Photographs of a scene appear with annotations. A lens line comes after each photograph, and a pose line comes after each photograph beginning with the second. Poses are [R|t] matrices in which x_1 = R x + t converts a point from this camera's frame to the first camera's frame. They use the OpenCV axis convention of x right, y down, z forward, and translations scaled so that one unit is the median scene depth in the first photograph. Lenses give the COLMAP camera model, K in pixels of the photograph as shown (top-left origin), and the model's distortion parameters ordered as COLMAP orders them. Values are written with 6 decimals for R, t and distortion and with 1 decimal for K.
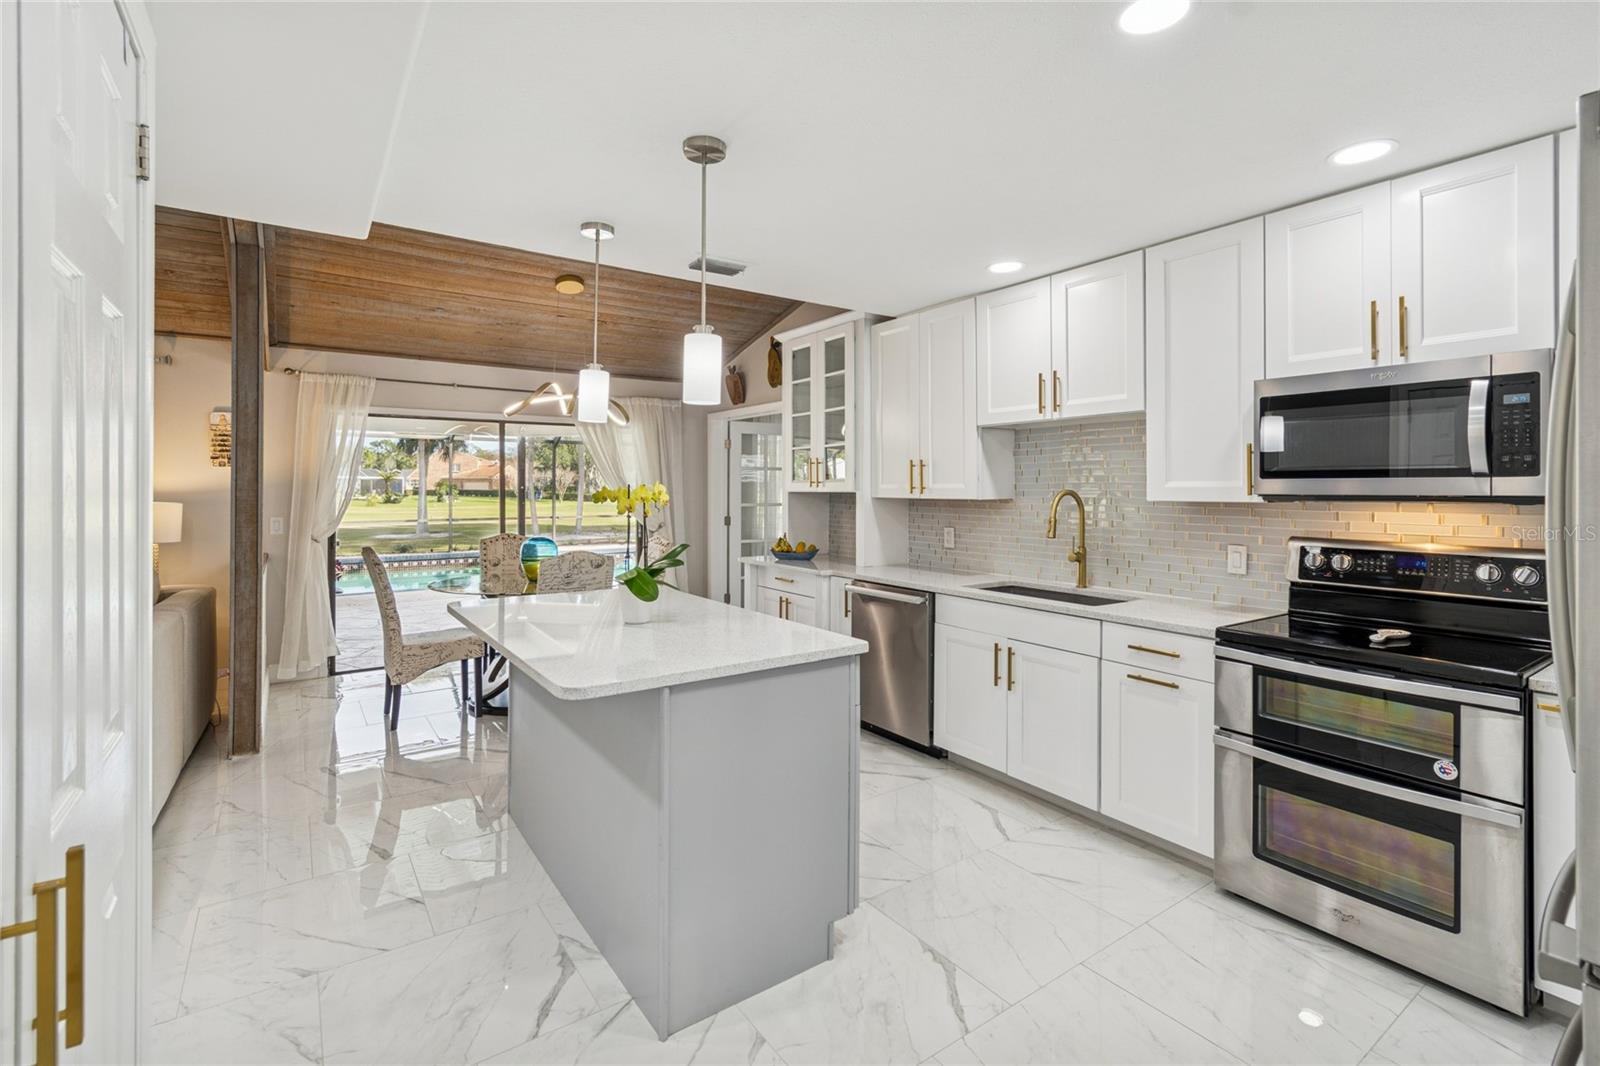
lens RADIAL K [[721.7, 0, 804.6], [0, 721.7, 491.9], [0, 0, 1]] dist [0.000913, -0.000013]
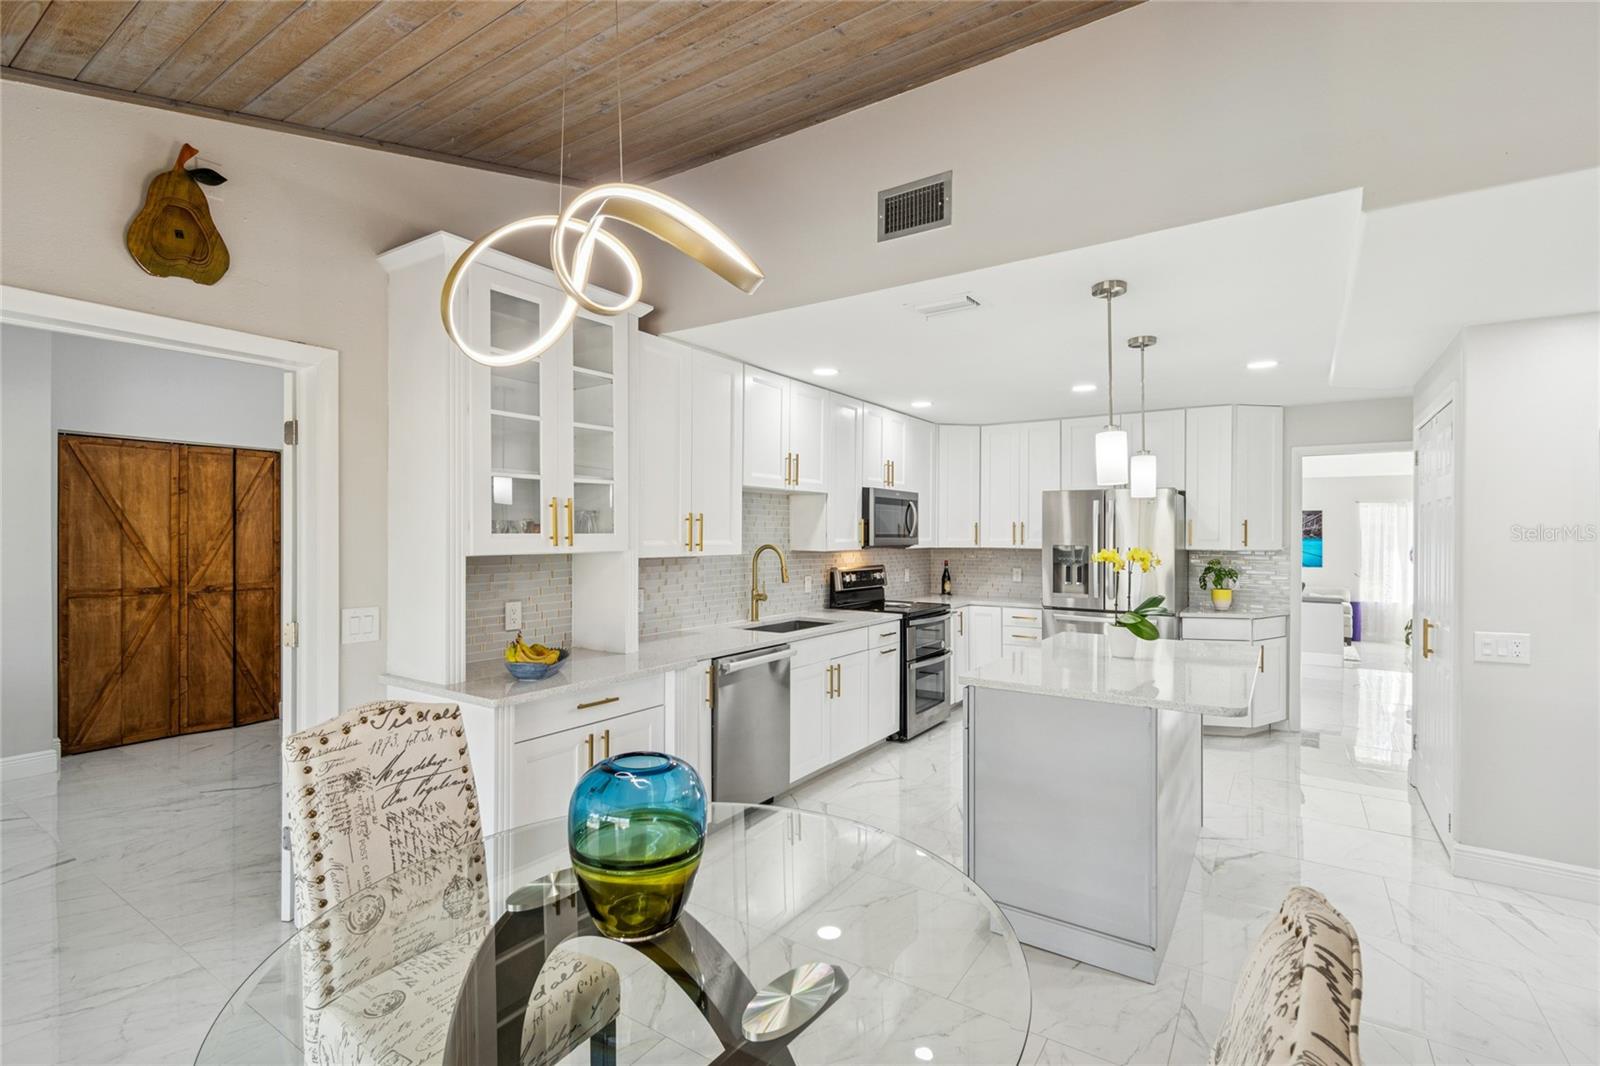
lens RADIAL K [[734.0, 0, 800.0], [0, 734.0, 533.0], [0, 0, 1]] dist [0.001125, -0.000018]
pose [[-0.357296, -0.003494, 0.933985, -0.796736], [-0.003048, 0.999992, 0.002575, -0.024465], [-0.933986, -0.001927, -0.357304, 1.300254]]
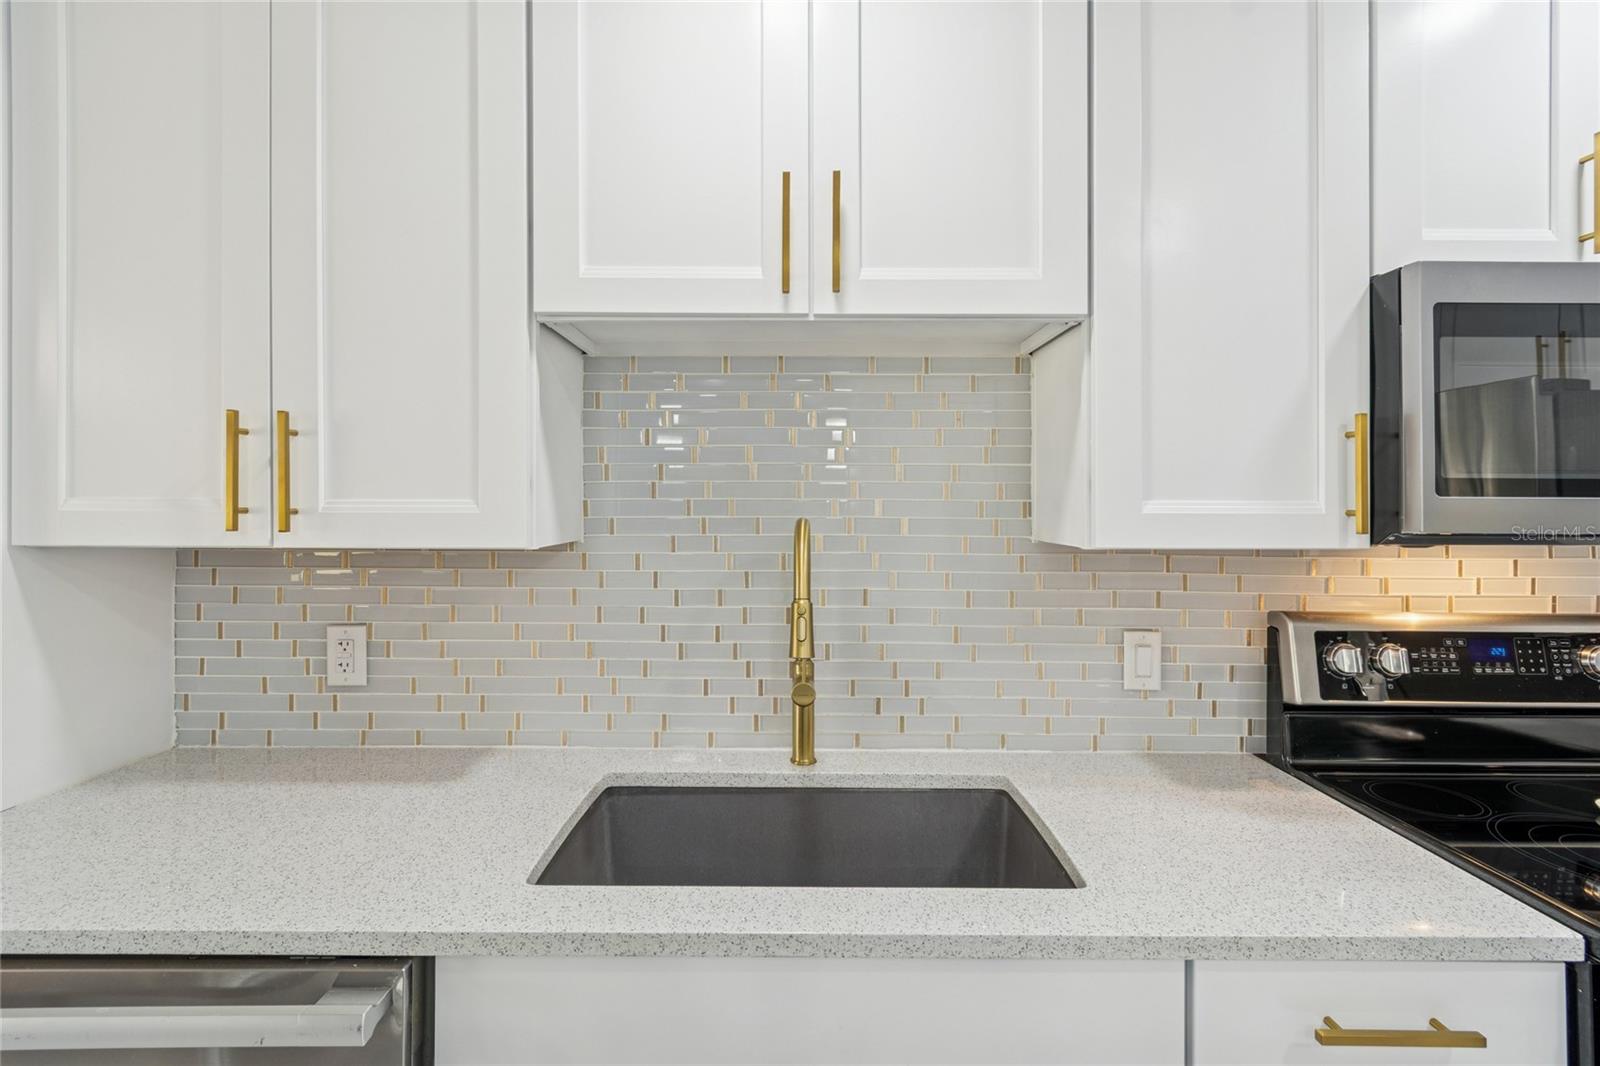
lens RADIAL K [[721.7, 0, 804.6], [0, 721.7, 491.9], [0, 0, 1]] dist [0.000913, -0.000013]
pose [[0.578083, 0.019913, 0.815735, 0.052965], [-0.000612, 0.999712, -0.023971, -0.006725], [-0.815977, 0.013358, 0.577929, 0.718644]]
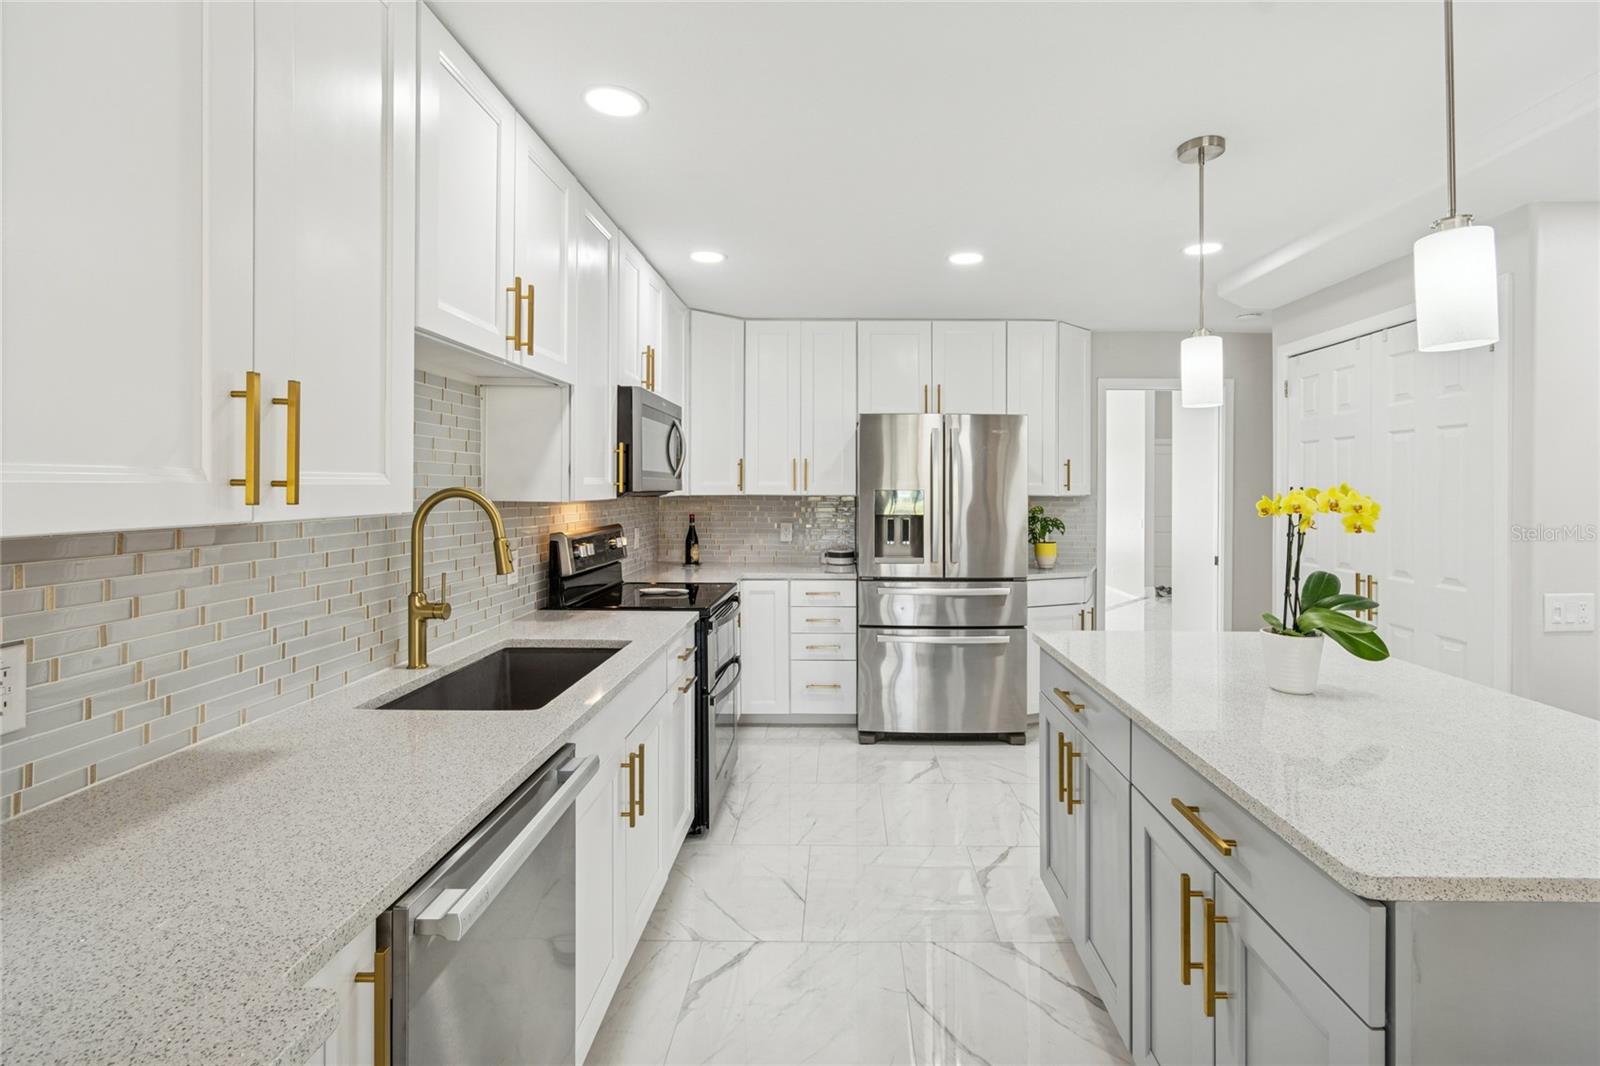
lens RADIAL K [[742.8, 0, 841.9], [0, 742.8, 487.3], [0, 0, 1]] dist [-0.000226, -0.000341]
pose [[-0.814570, -0.008747, 0.580000, -0.183213], [-0.006865, 0.999962, 0.005439, -0.007428], [-0.580025, 0.000449, -0.814598, 1.188163]]
